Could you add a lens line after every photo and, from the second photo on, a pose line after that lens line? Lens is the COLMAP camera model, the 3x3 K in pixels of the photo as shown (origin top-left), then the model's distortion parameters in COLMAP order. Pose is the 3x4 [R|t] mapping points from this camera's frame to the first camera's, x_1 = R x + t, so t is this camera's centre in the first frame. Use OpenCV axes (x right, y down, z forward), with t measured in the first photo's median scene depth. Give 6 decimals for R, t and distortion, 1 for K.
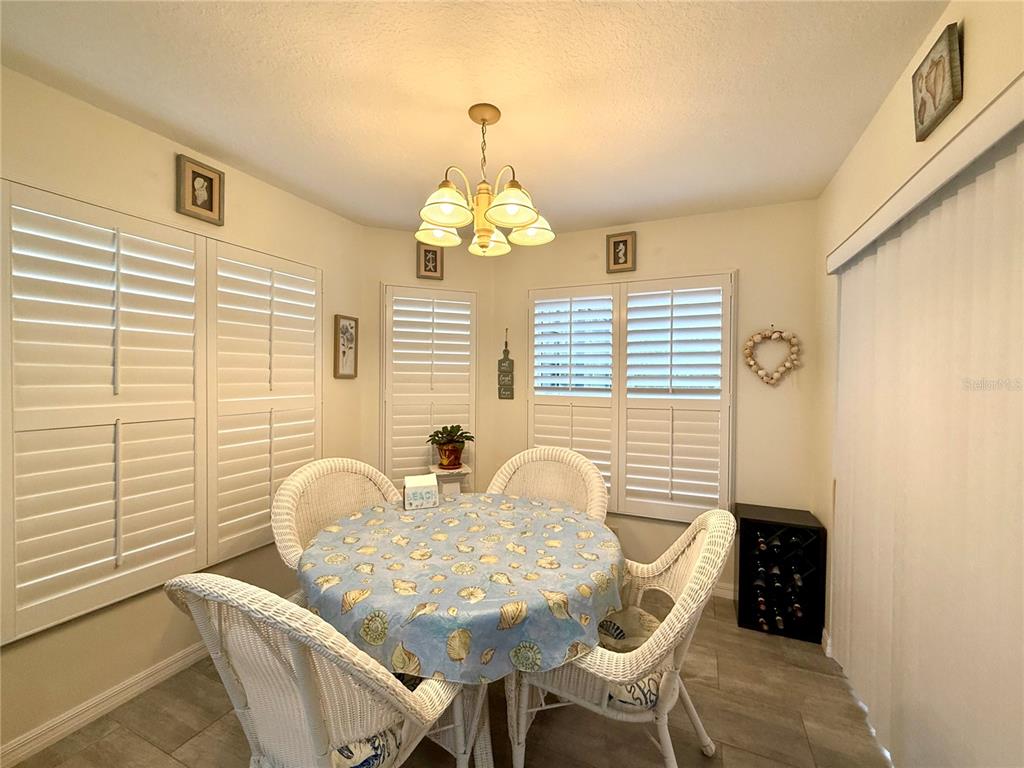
lens RADIAL K [[420.8, 0, 511.1], [0, 420.8, 383.8], [0, 0, 1]] dist [0.000029, 0.000285]
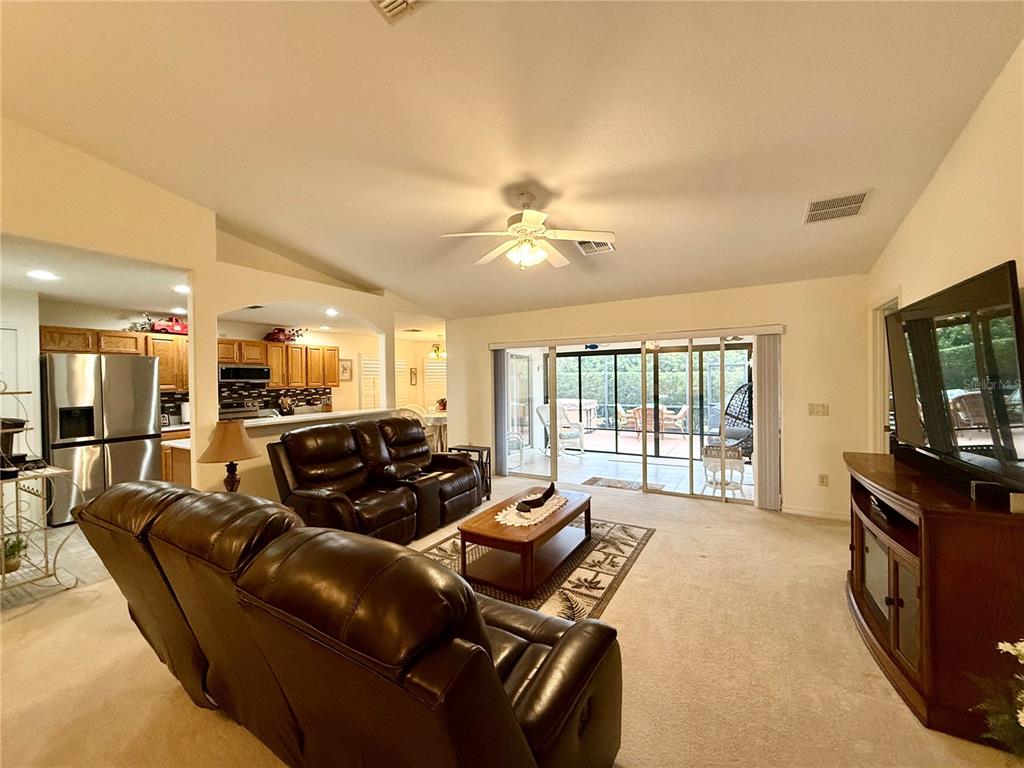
lens RADIAL K [[414.1, 0, 511.6], [0, 414.1, 382.2], [0, 0, 1]] dist [0.005765, 0.000520]
pose [[0.995391, -0.021098, -0.093551, 1.134651], [0.019942, 0.999713, -0.013276, 0.037030], [0.093804, 0.011349, 0.995526, -3.587075]]
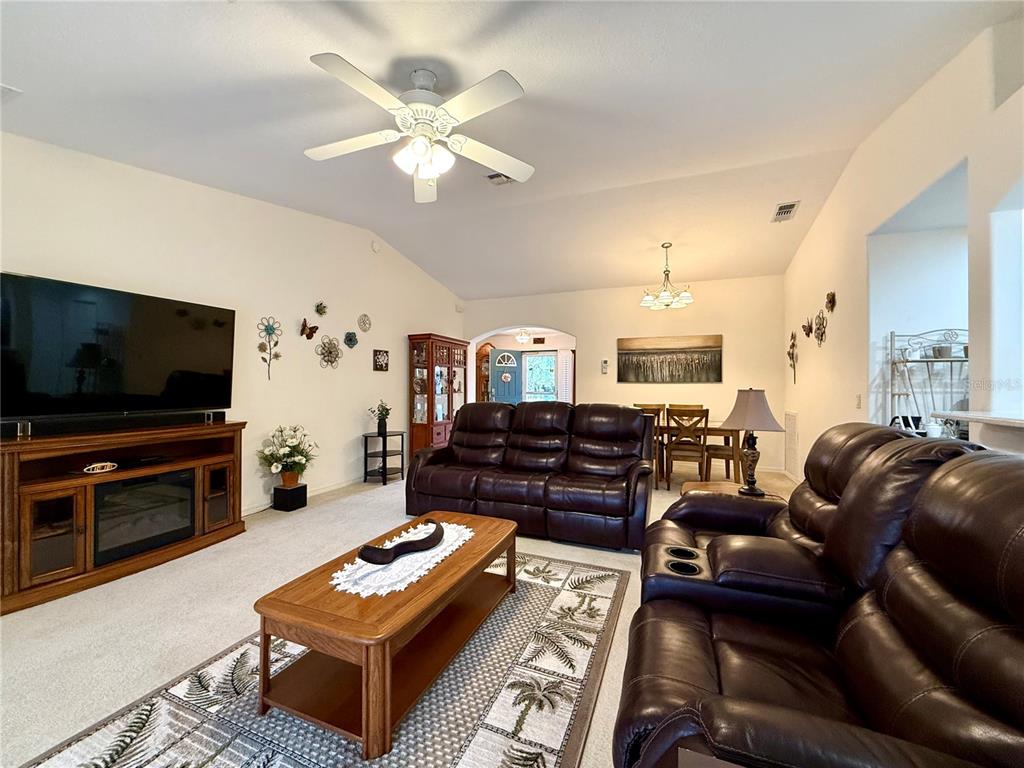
lens RADIAL K [[407.4, 0, 512.0], [0, 407.4, 384.0], [0, 0, 1]] dist [0.000937, 0.000261]
pose [[-0.998790, -0.009721, -0.048214, 0.857424], [-0.010314, 0.999874, 0.012080, 0.107863], [0.048090, 0.012563, -0.998764, -0.804189]]
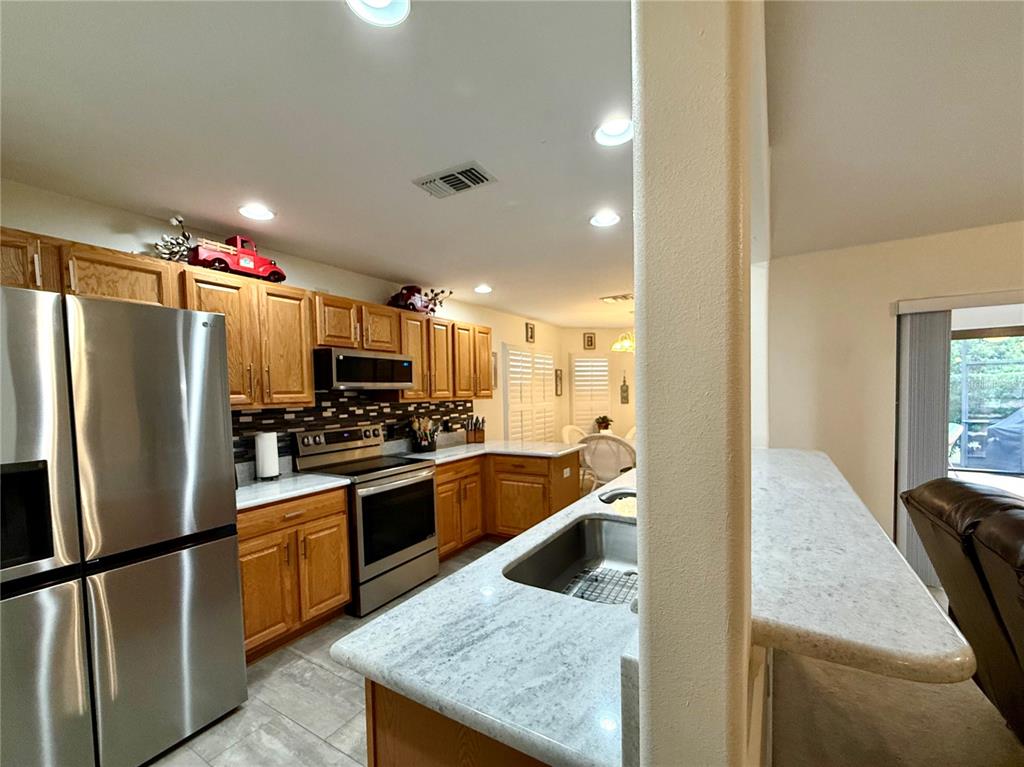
lens RADIAL K [[440.1, 0, 508.8], [0, 440.1, 412.0], [0, 0, 1]] dist [-0.001415, -0.000051]
pose [[0.992731, -0.023594, -0.118023, -0.554368], [0.026651, 0.999347, 0.024384, 0.013258], [0.117370, -0.027352, 0.992711, -2.125244]]
